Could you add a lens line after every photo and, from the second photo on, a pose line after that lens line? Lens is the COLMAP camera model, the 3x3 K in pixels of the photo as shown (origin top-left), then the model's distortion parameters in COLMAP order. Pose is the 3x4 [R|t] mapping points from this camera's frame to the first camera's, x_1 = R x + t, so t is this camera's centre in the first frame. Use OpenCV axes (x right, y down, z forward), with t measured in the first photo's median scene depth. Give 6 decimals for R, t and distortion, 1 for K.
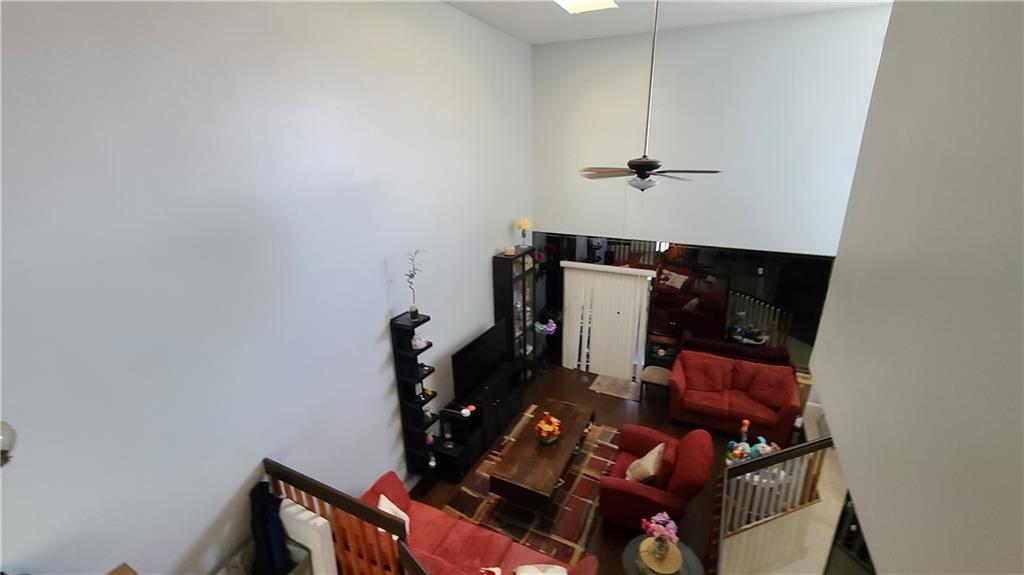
lens RADIAL K [[417.7, 0, 532.7], [0, 417.7, 288.7], [0, 0, 1]] dist [-0.000588, -0.000049]
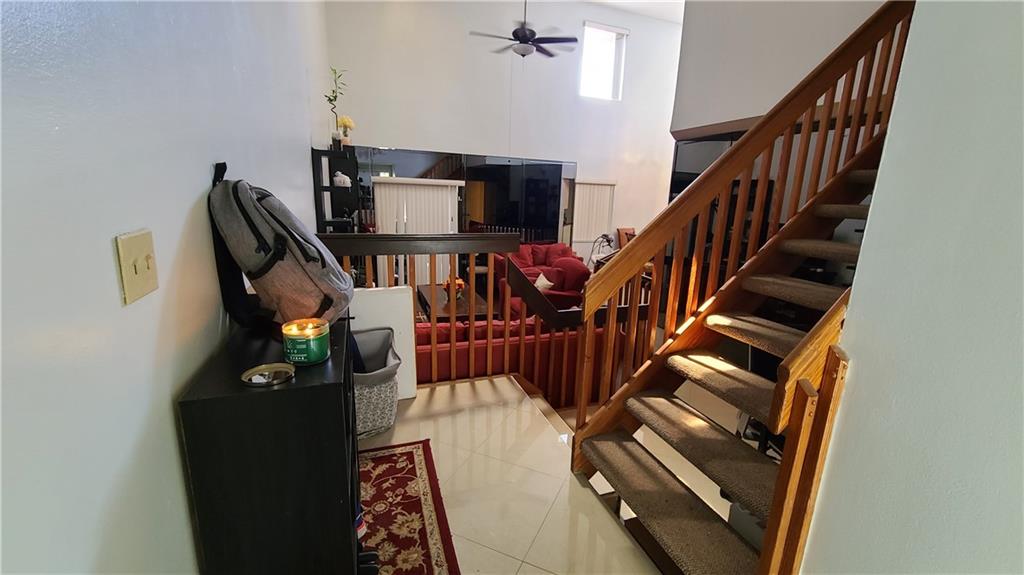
lens RADIAL K [[417.7, 0, 532.7], [0, 417.7, 288.7], [0, 0, 1]] dist [-0.000588, -0.000049]
pose [[0.679538, -0.127647, 0.722451, -0.502410], [0.192254, 0.981317, -0.007450, 0.329271], [-0.708002, 0.143956, 0.691382, 0.106778]]
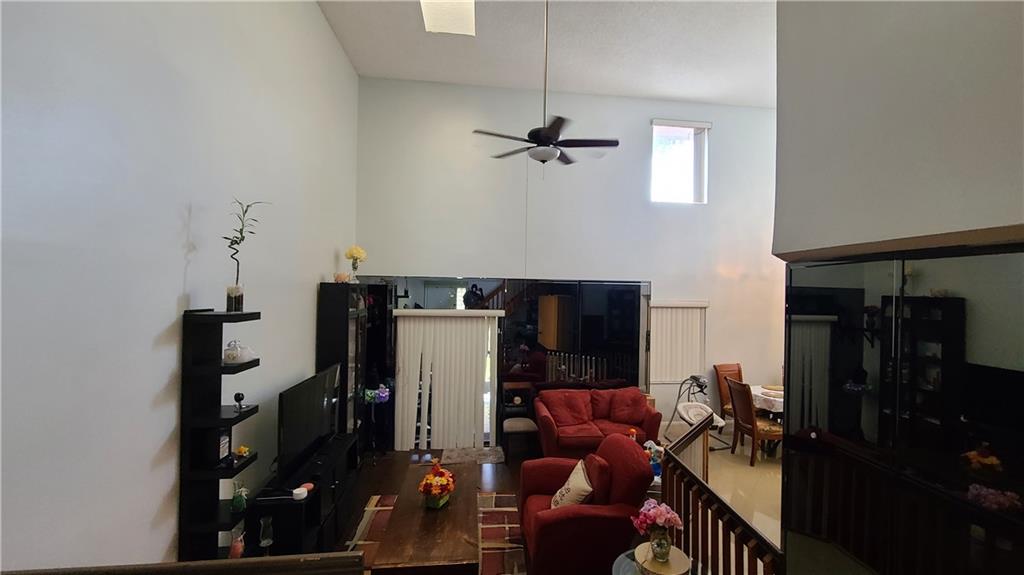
lens RADIAL K [[417.7, 0, 532.7], [0, 417.7, 288.7], [0, 0, 1]] dist [-0.000588, -0.000049]
pose [[0.838607, 0.023402, 0.544234, -0.186360], [0.153950, 0.948167, -0.277992, 0.204784], [-0.522530, 0.316910, 0.791536, 0.213401]]
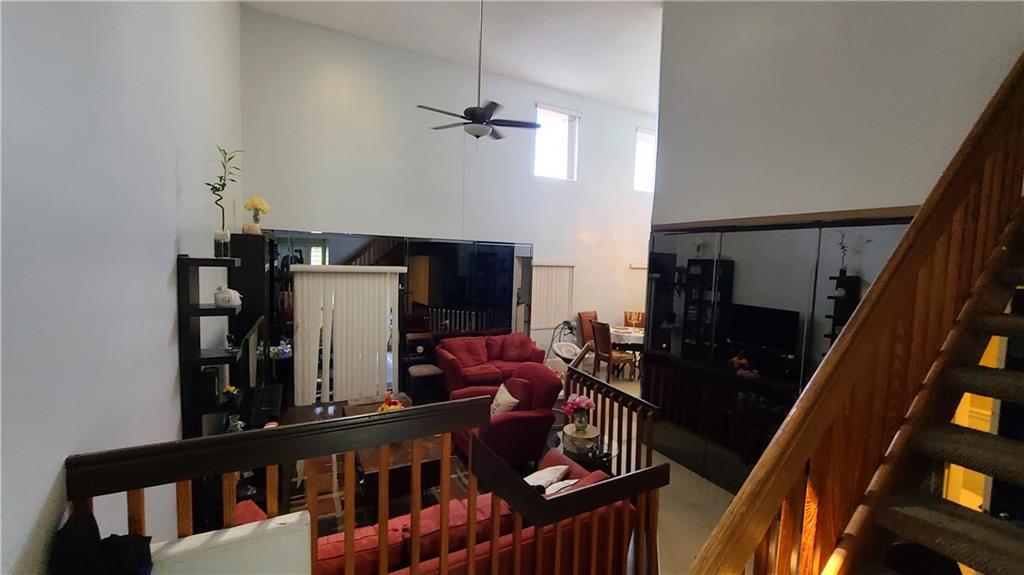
lens RADIAL K [[417.7, 0, 532.7], [0, 417.7, 288.7], [0, 0, 1]] dist [-0.000588, -0.000049]
pose [[0.576626, -0.030336, 0.816445, -0.391514], [0.226126, 0.966199, -0.123804, 0.223698], [-0.785092, 0.256008, 0.563995, 0.219402]]
